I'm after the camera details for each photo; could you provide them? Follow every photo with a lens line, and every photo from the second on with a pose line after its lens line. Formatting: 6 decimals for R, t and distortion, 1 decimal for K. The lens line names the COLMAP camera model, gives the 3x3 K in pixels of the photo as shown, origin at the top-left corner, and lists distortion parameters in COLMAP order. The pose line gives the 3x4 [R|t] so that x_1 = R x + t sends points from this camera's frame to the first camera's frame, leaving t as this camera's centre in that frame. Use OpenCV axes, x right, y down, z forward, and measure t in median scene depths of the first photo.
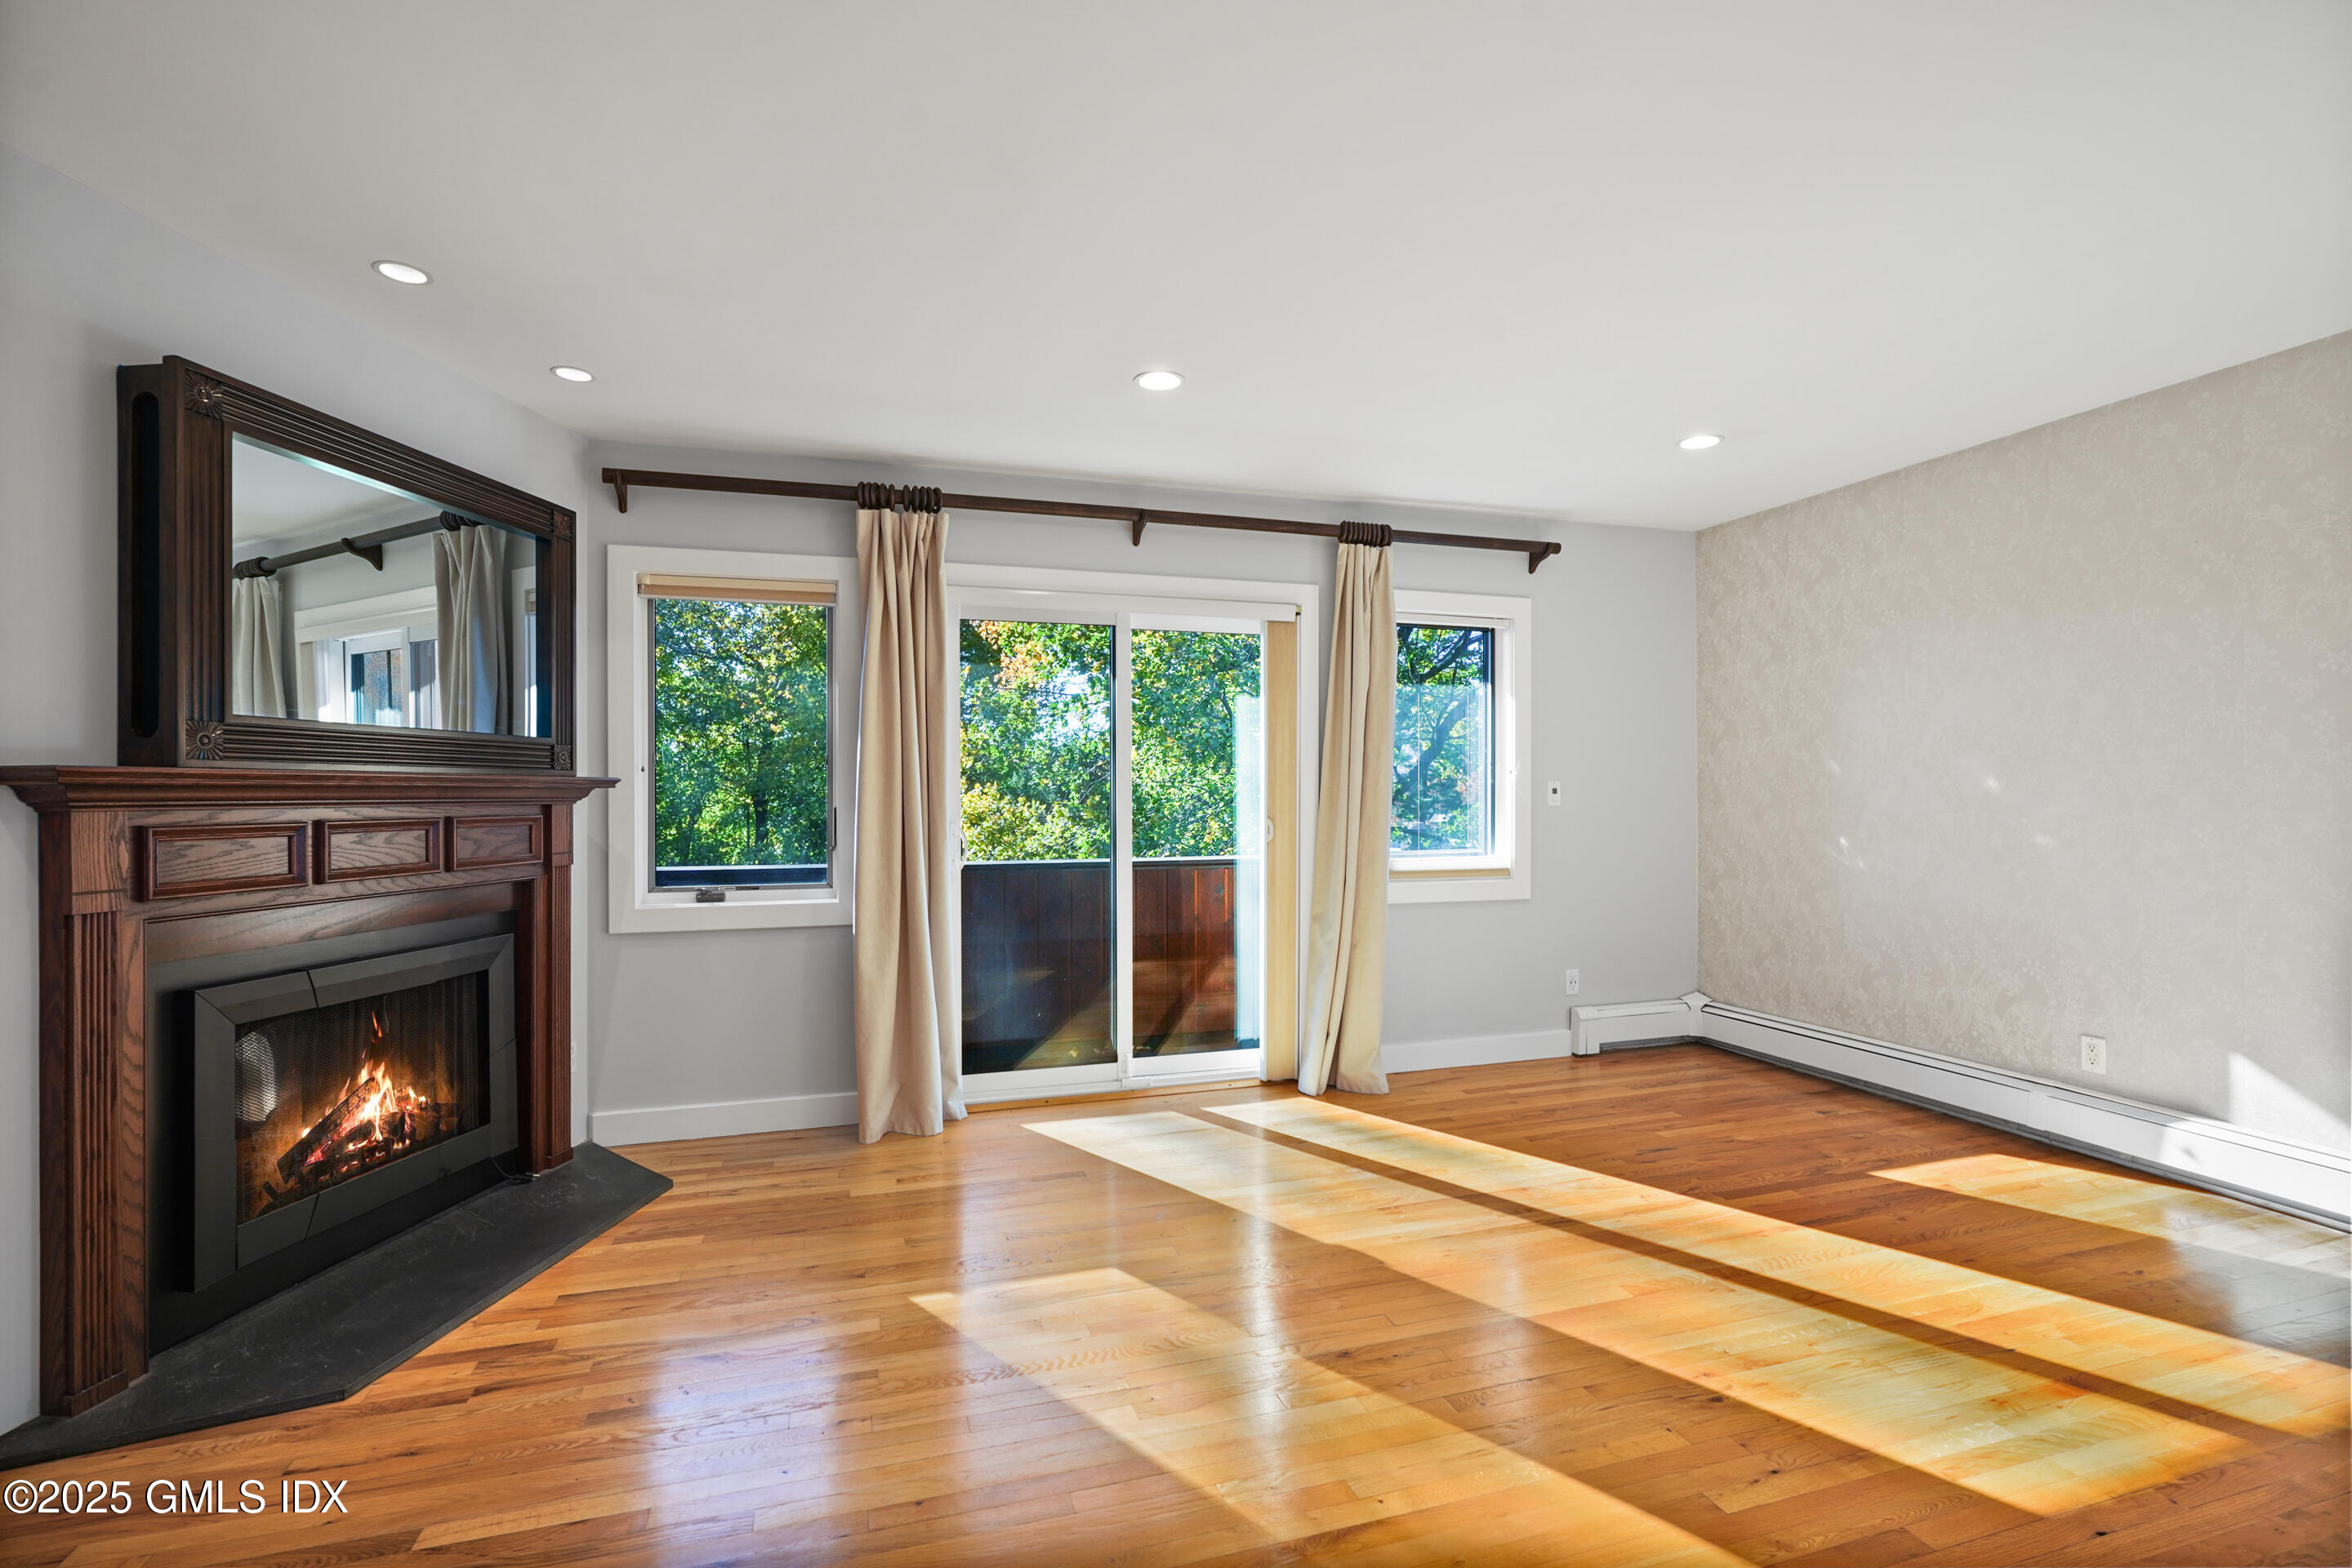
lens RADIAL K [[1071.0, 0, 1183.5], [0, 1071.0, 793.9], [0, 0, 1]] dist [-0.013950, 0.002784]
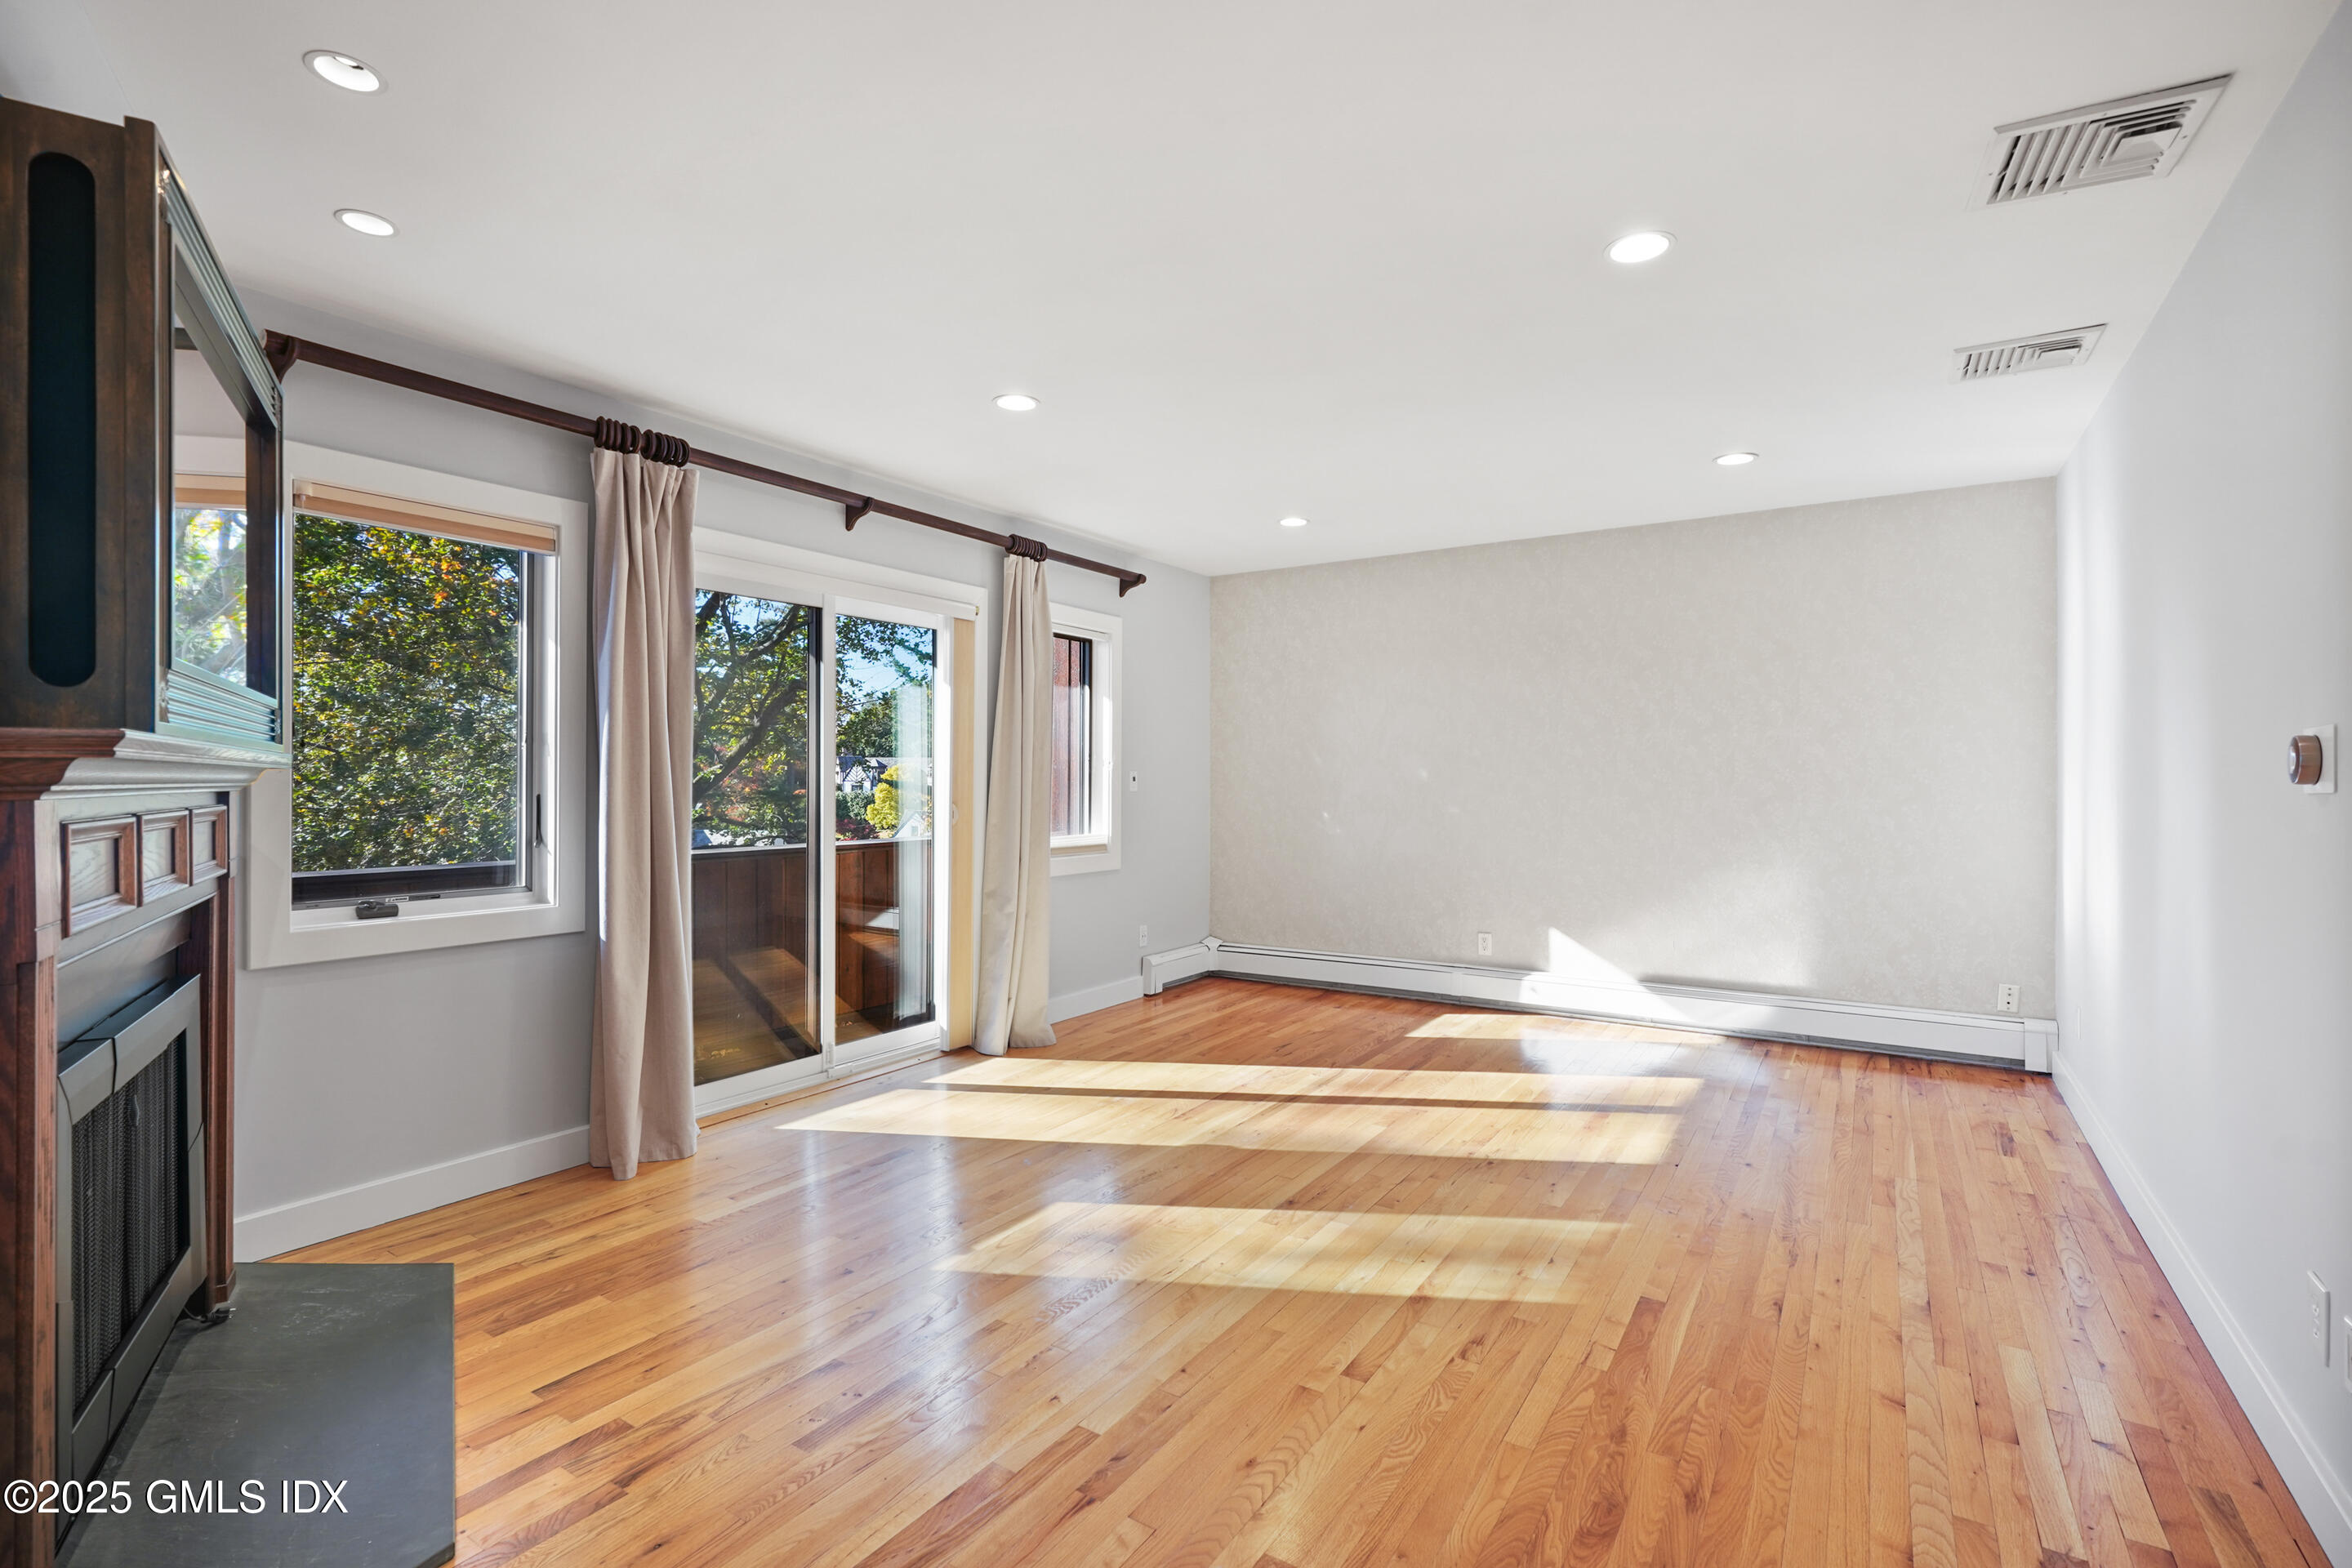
lens RADIAL K [[1071.0, 0, 1197.4], [0, 1071.0, 780.1], [0, 0, 1]] dist [-0.013950, 0.002784]
pose [[0.767931, 0.003616, 0.640522, -0.438097], [-0.002294, 0.999993, -0.002895, 0.002531], [-0.640528, 0.000754, 0.767934, 0.028619]]
